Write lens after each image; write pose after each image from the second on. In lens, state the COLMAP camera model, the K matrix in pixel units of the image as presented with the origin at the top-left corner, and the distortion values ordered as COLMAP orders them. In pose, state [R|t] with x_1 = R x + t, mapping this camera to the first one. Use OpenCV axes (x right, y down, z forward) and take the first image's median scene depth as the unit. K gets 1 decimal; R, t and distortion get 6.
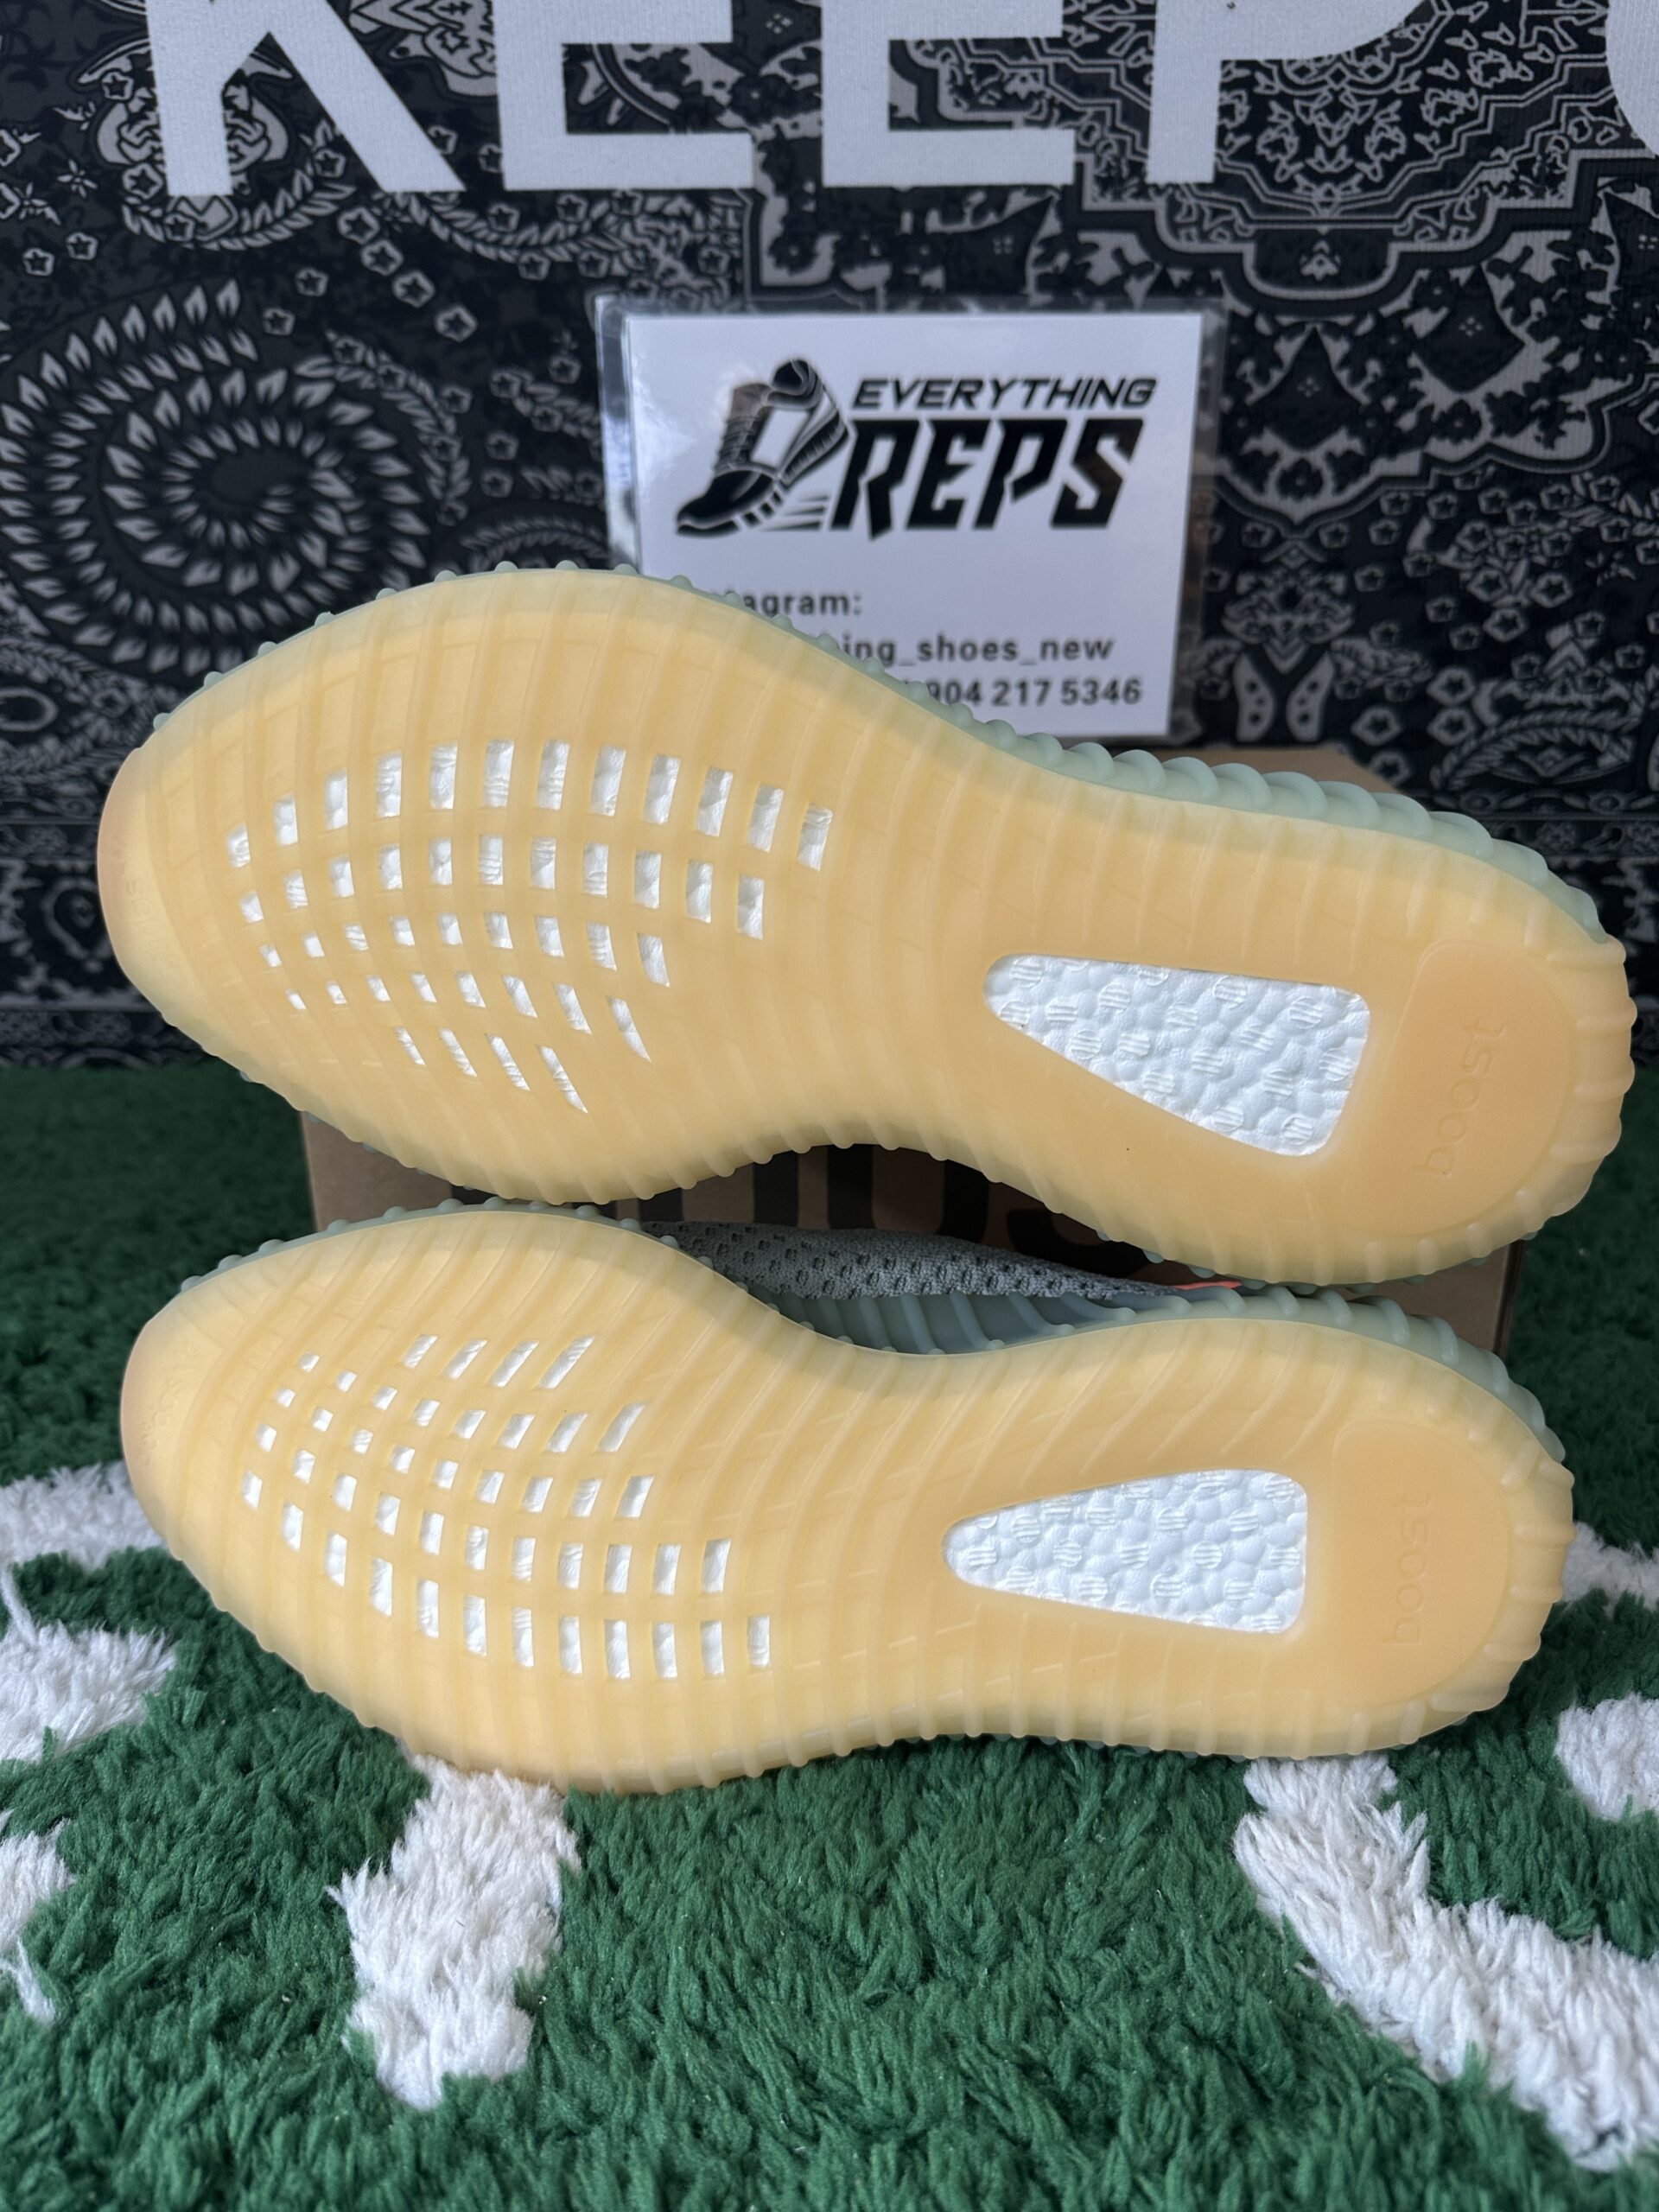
lens RADIAL K [[1622.3, 0, 842.6], [0, 1622.3, 1104.1], [0, 0, 1]] dist [-0.038959, 0.009680]
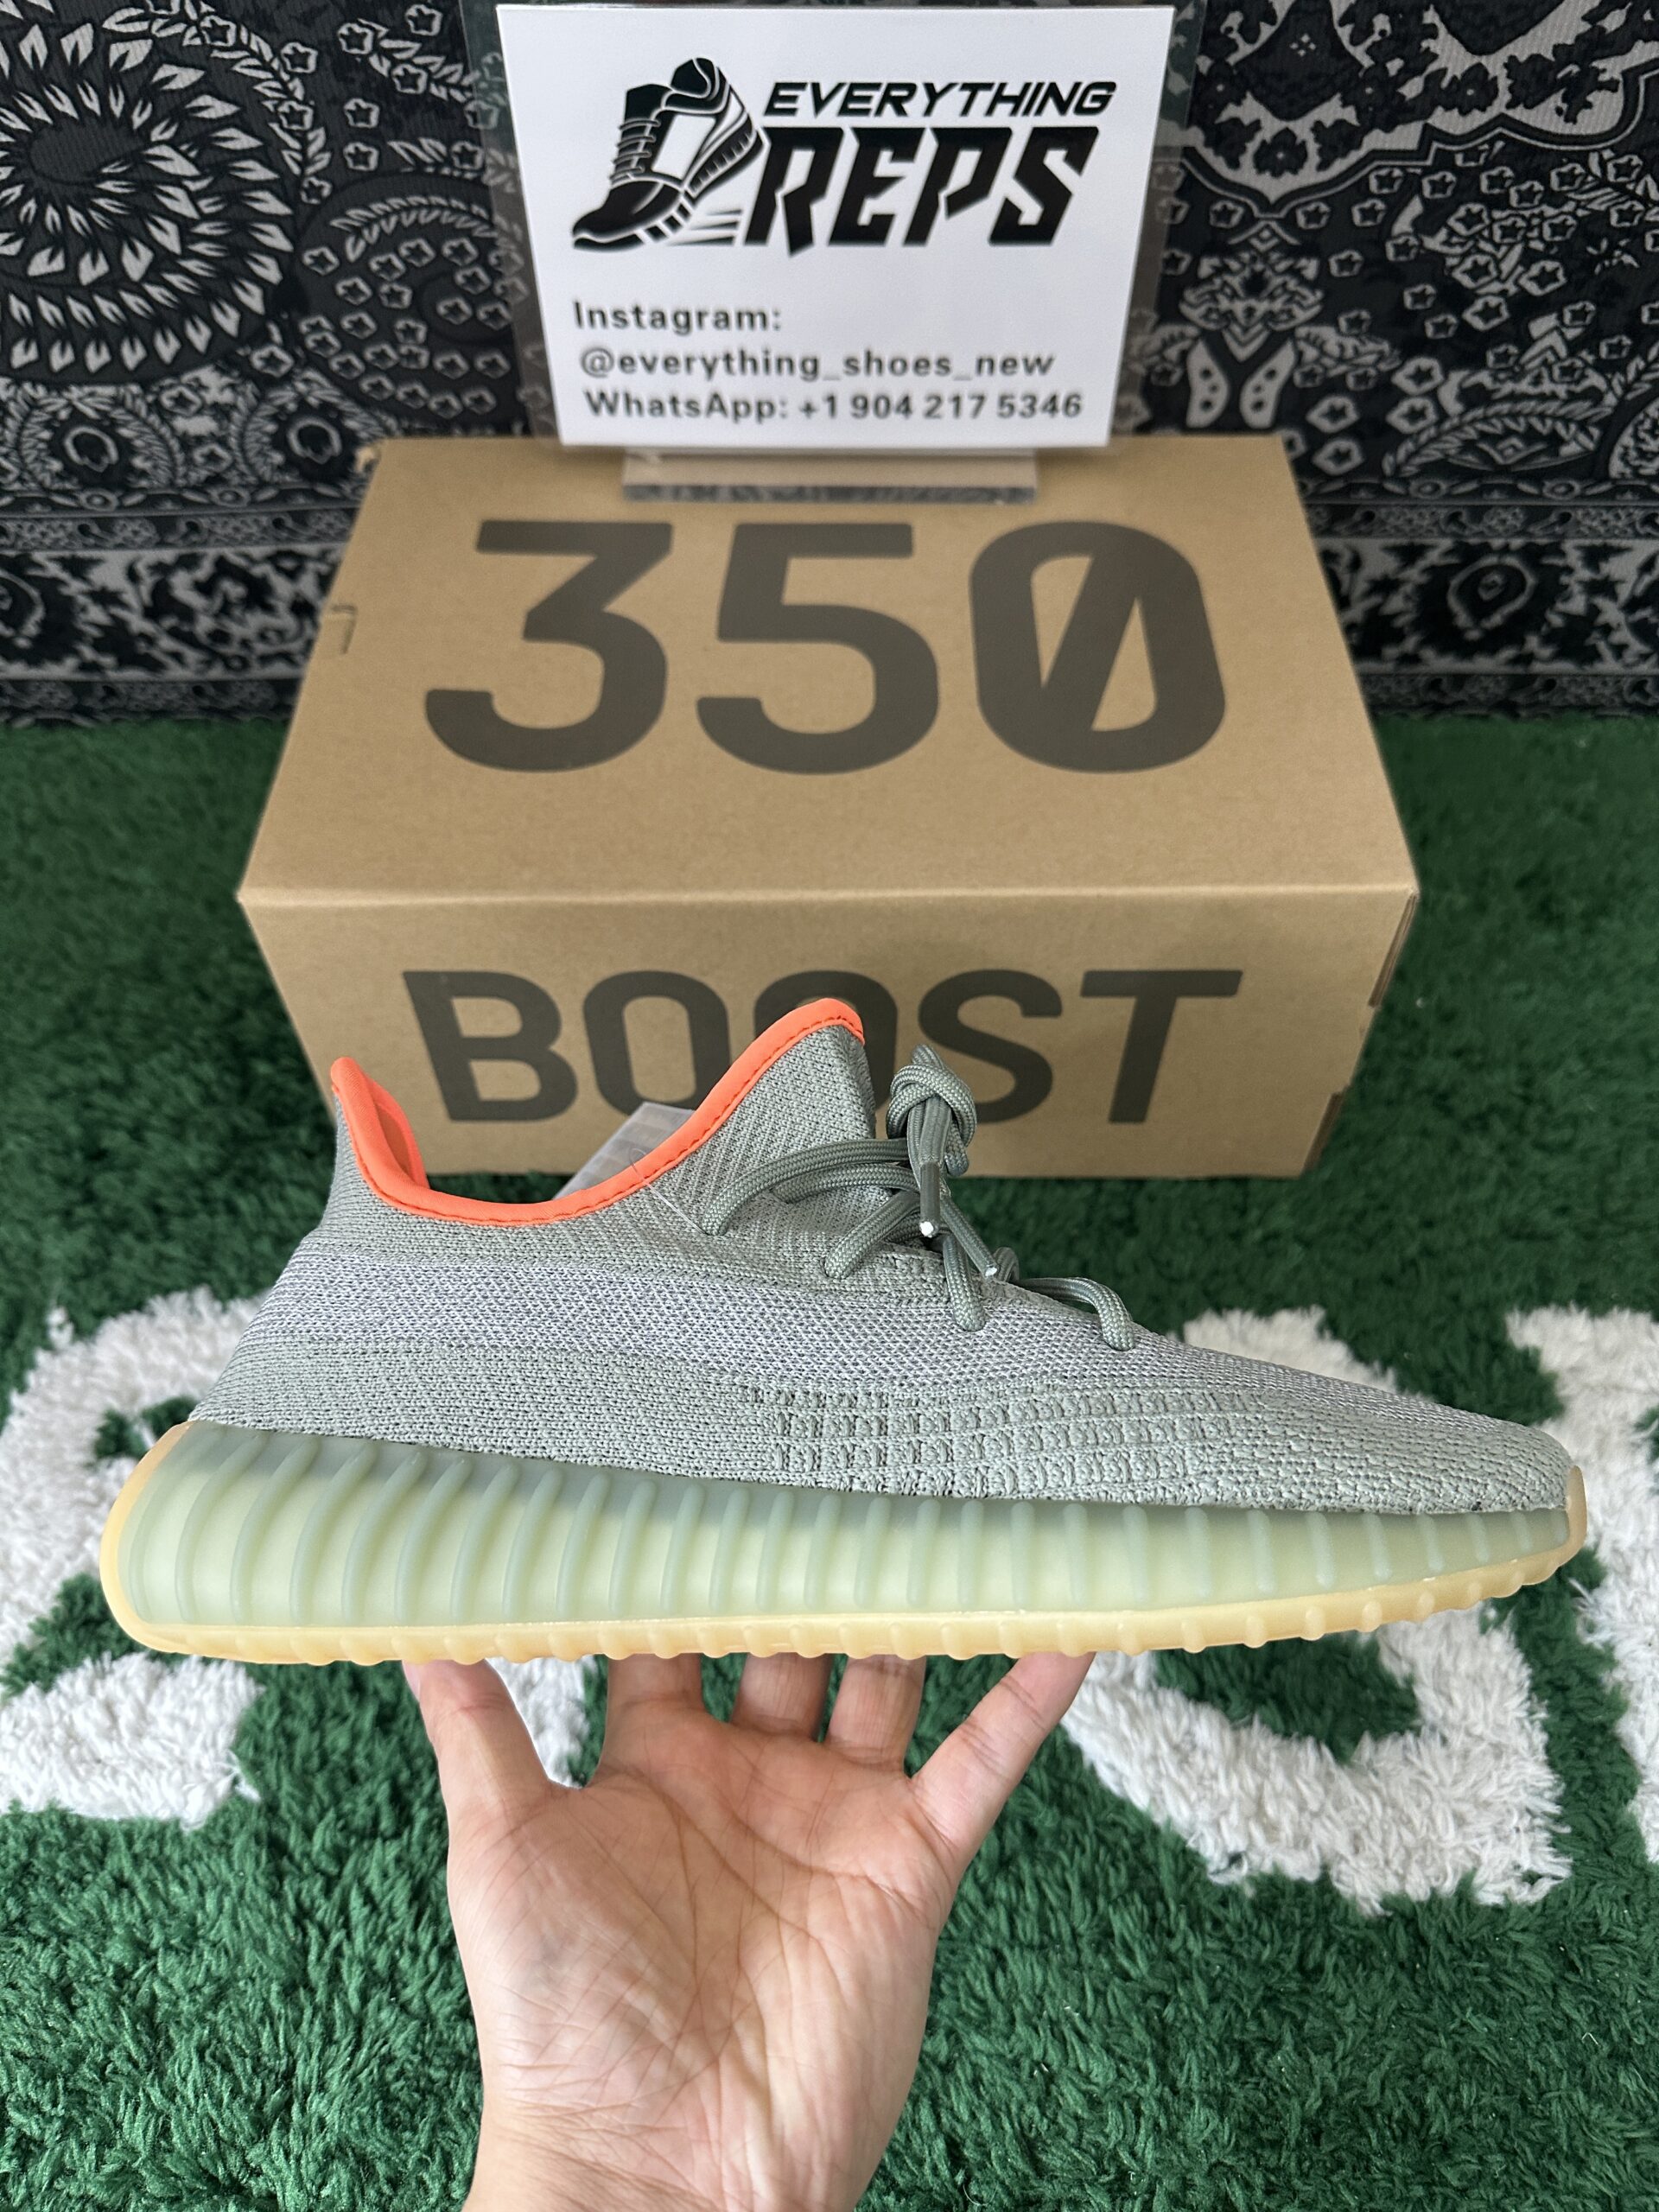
lens RADIAL K [[1622.3, 0, 821.6], [0, 1622.3, 1103.6], [0, 0, 1]] dist [-0.038959, 0.009680]
pose [[0.999889, -0.012727, 0.007698, 0.021603], [0.006975, 0.858306, 0.513091, -0.396046], [-0.013137, -0.512980, 0.858300, -0.008395]]
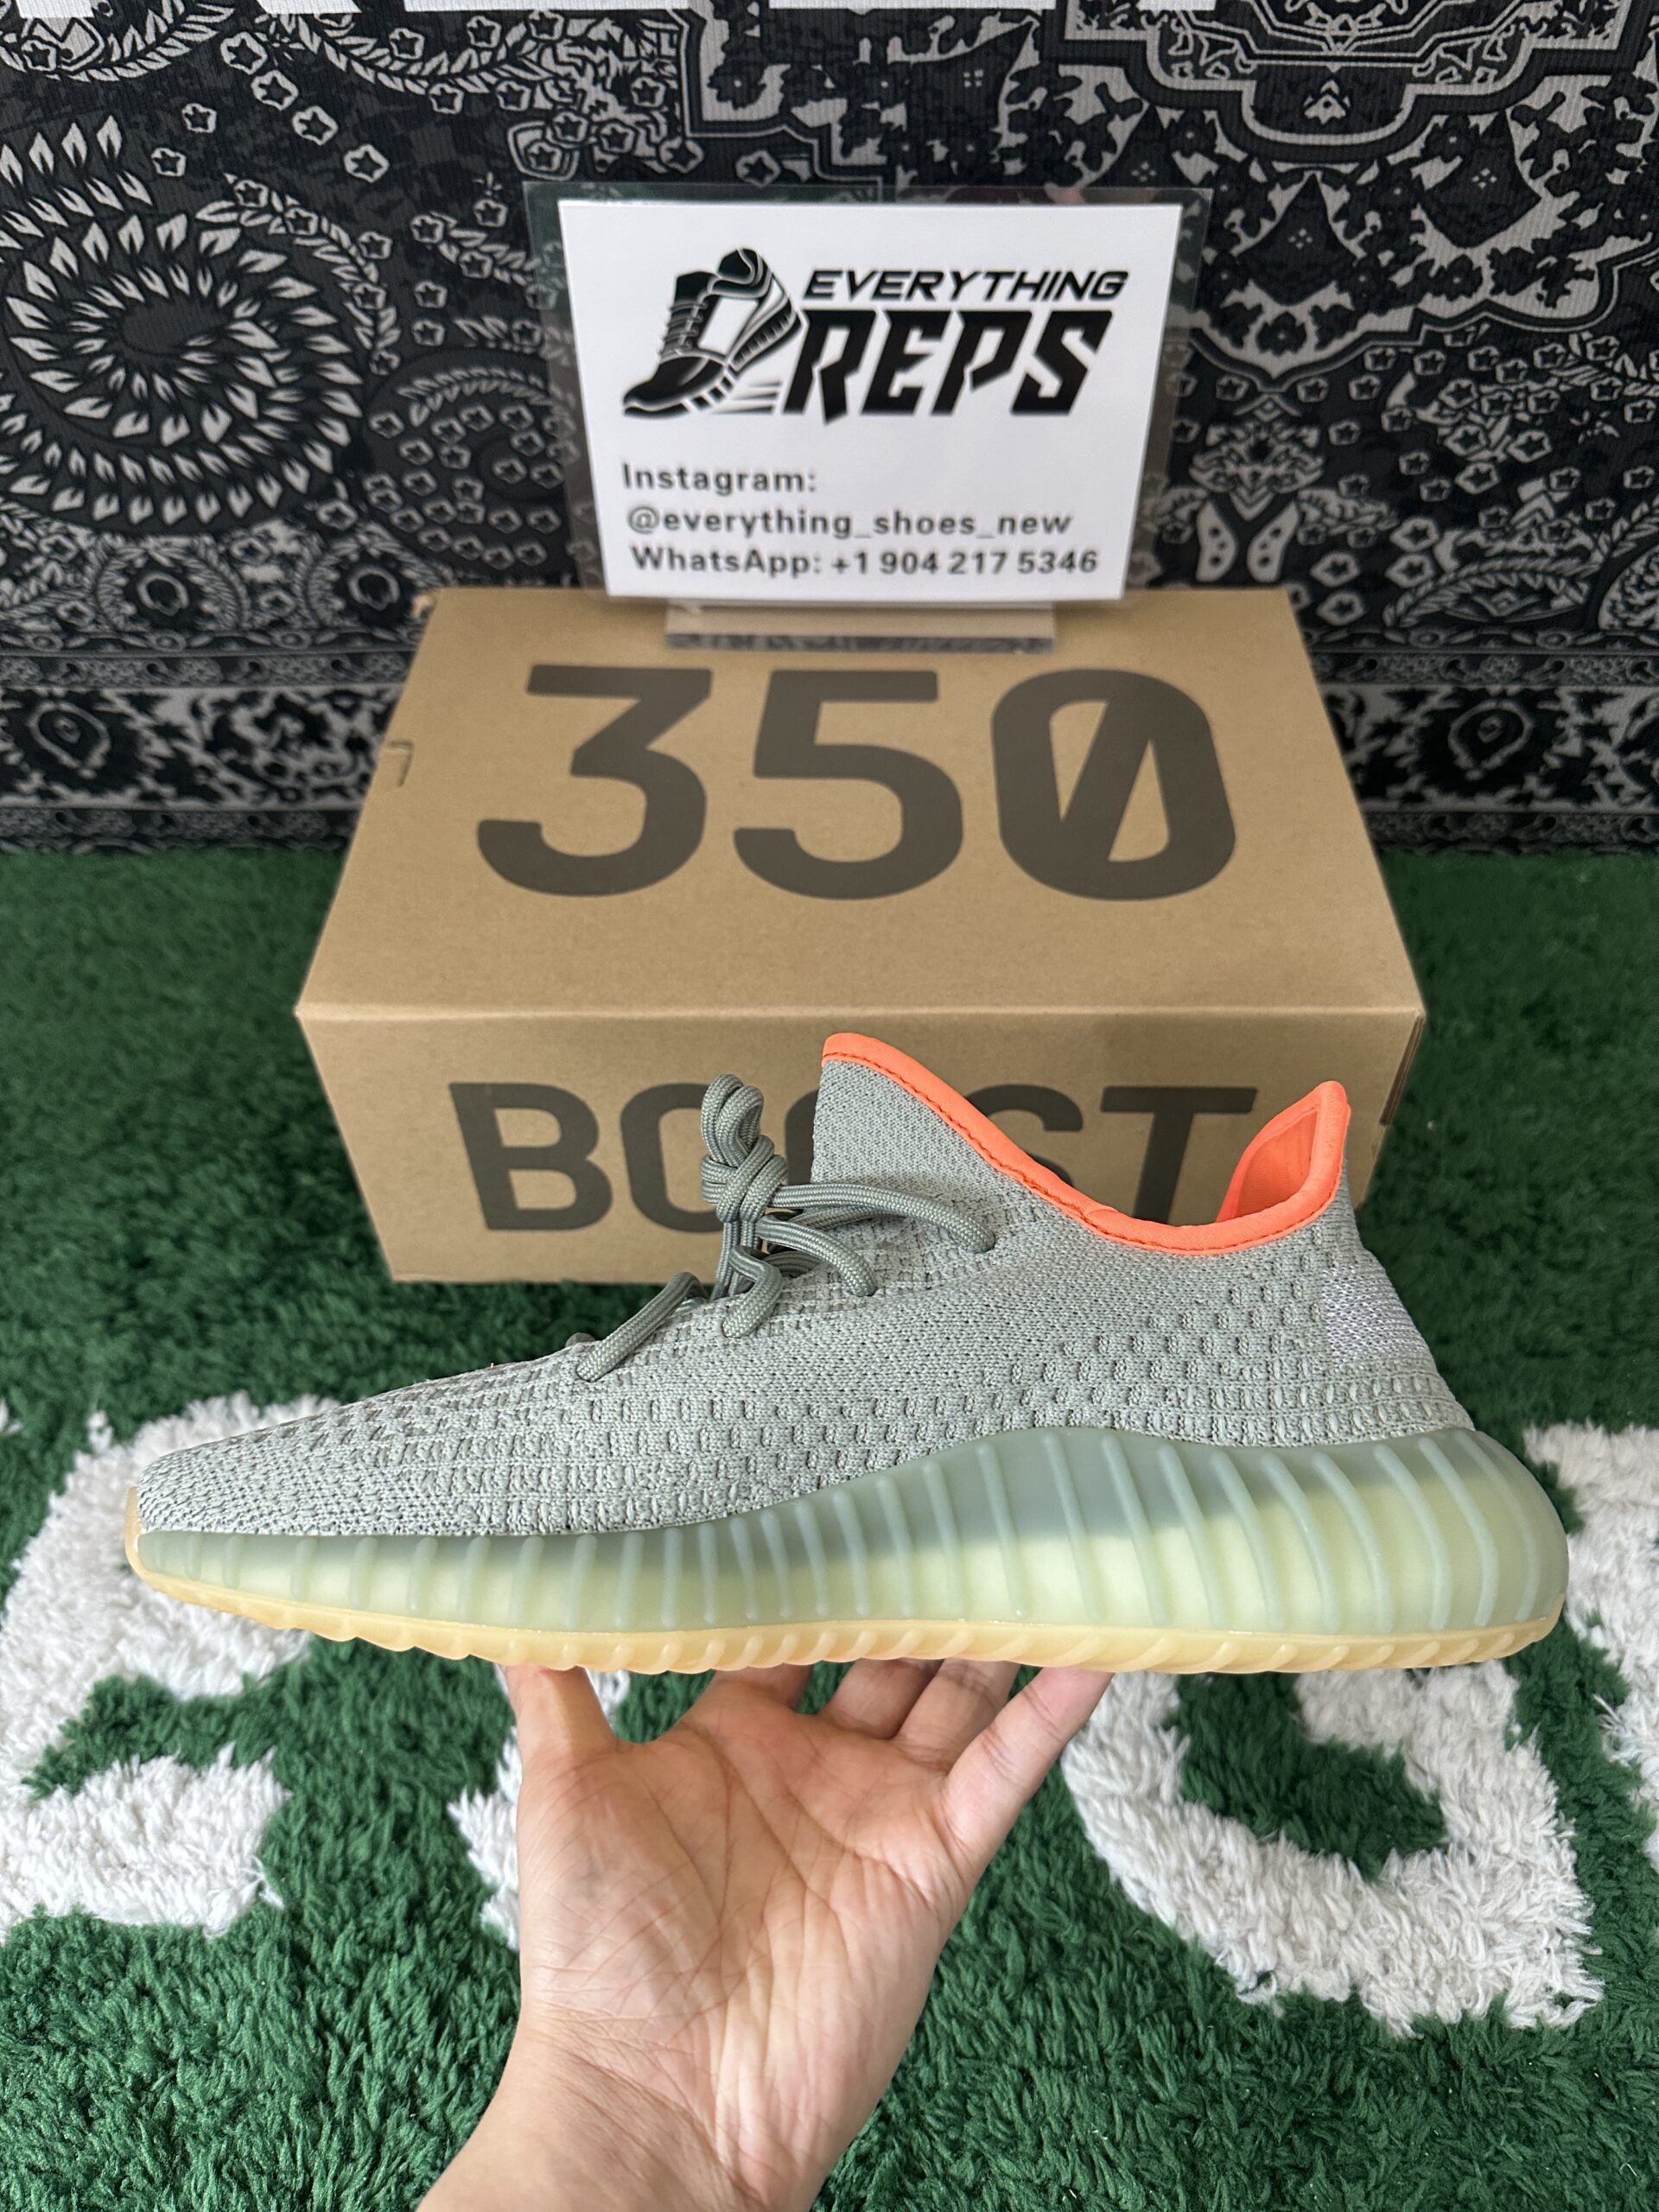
lens RADIAL K [[1622.3, 0, 830.3], [0, 1622.3, 1087.4], [0, 0, 1]] dist [-0.038959, 0.009680]
pose [[0.999984, -0.004749, 0.003209, 0.015084], [0.002902, 0.902346, 0.431002, -0.399688], [-0.004943, -0.430986, 0.902345, -0.037602]]
